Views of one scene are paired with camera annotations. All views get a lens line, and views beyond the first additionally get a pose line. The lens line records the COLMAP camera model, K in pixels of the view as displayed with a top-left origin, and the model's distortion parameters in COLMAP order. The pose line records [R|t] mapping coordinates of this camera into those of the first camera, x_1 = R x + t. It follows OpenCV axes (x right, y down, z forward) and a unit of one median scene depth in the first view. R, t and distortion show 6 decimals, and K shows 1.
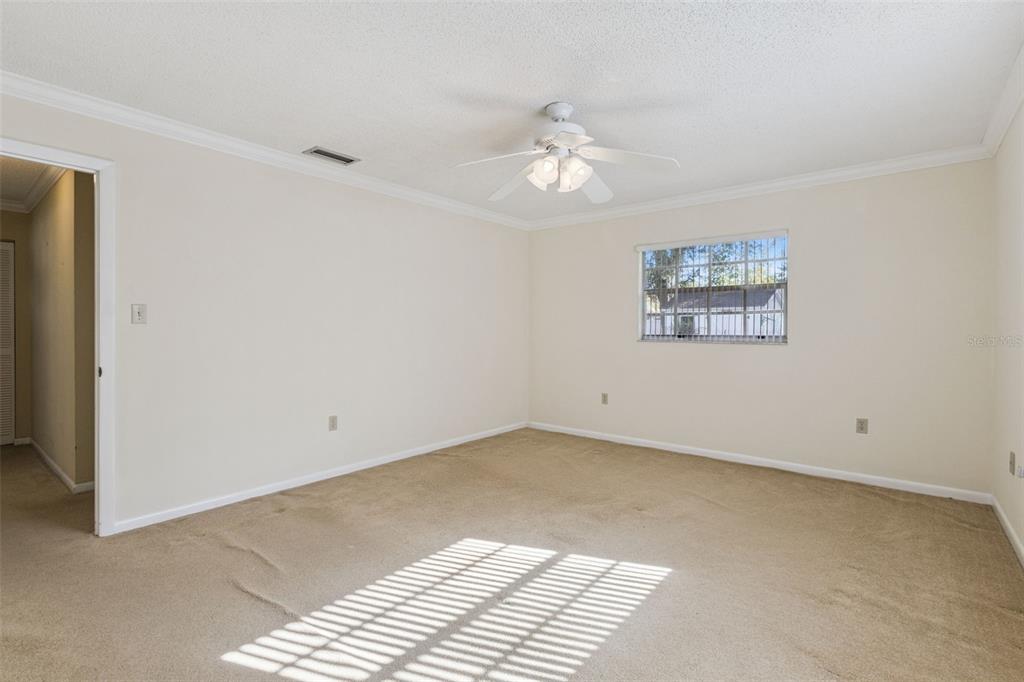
lens RADIAL K [[472.7, 0, 496.5], [0, 472.7, 330.5], [0, 0, 1]] dist [-0.000185, 0.000280]
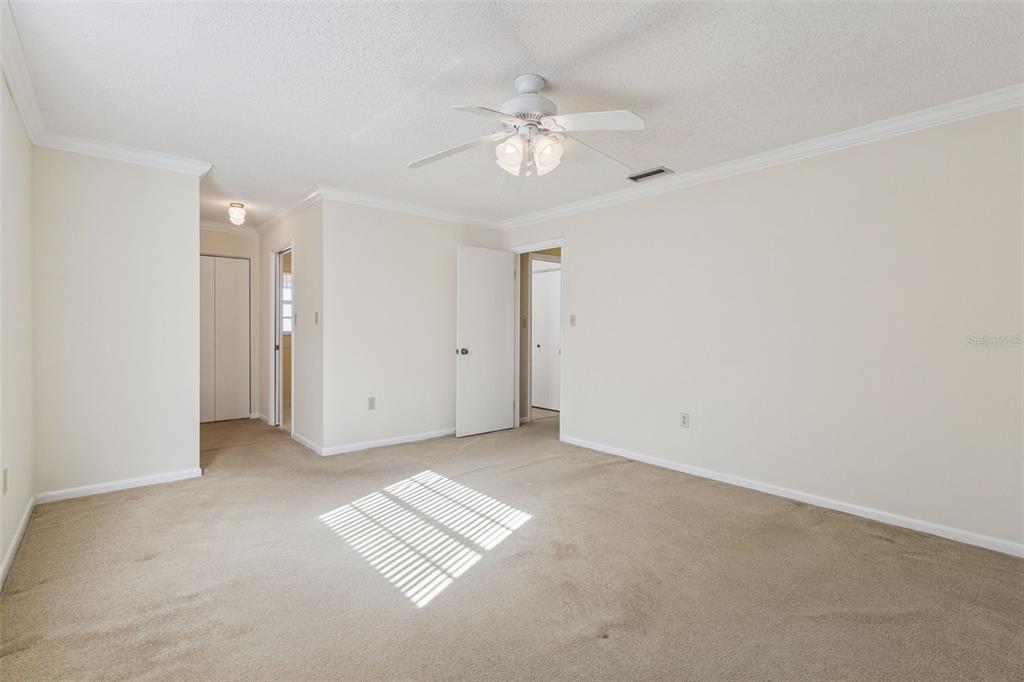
lens RADIAL K [[465.8, 0, 526.1], [0, 465.8, 336.8], [0, 0, 1]] dist [-0.002457, -0.000165]
pose [[-0.138644, 0.012660, -0.990261, 1.111812], [-0.007865, 0.999873, 0.013884, 0.000954], [0.990311, 0.009713, -0.138527, 1.234381]]
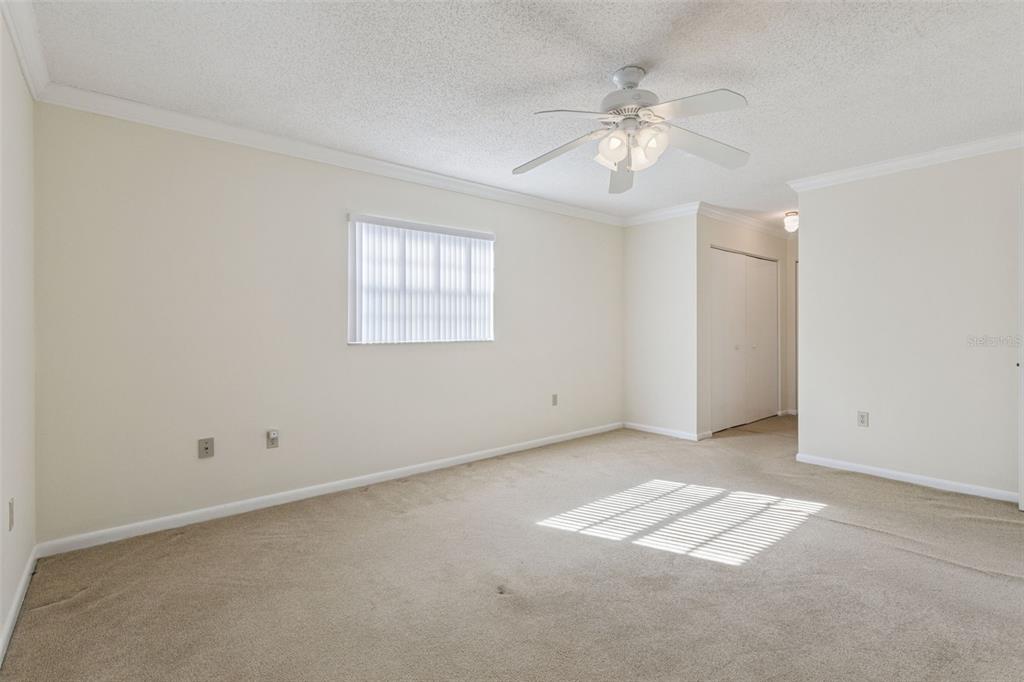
lens RADIAL K [[472.7, 0, 496.5], [0, 472.7, 330.5], [0, 0, 1]] dist [-0.000185, 0.000280]
pose [[-0.981375, 0.002676, 0.192081, 0.224879], [0.003665, 0.999982, 0.004796, -0.002424], [-0.192065, 0.005411, -0.981367, 2.113726]]
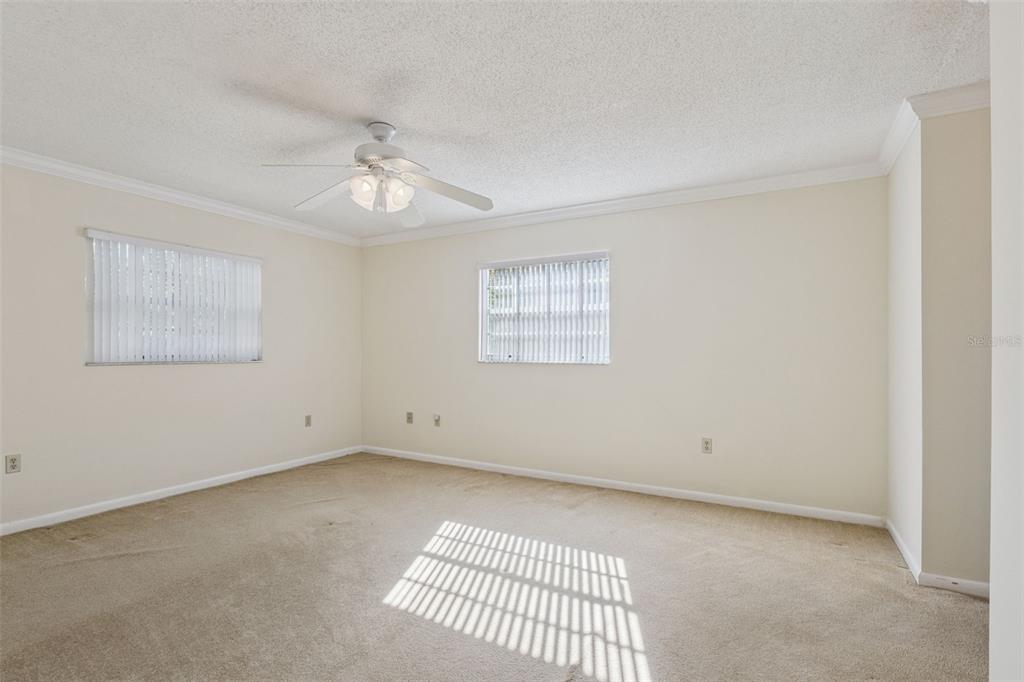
lens RADIAL K [[485.2, 0, 514.8], [0, 485.2, 346.6], [0, 0, 1]] dist [-0.002114, -0.000047]
pose [[-0.186718, 0.000244, 0.982414, -1.039239], [-0.000972, 0.999999, -0.000433, -0.016135], [-0.982413, -0.001036, -0.186718, 1.013363]]
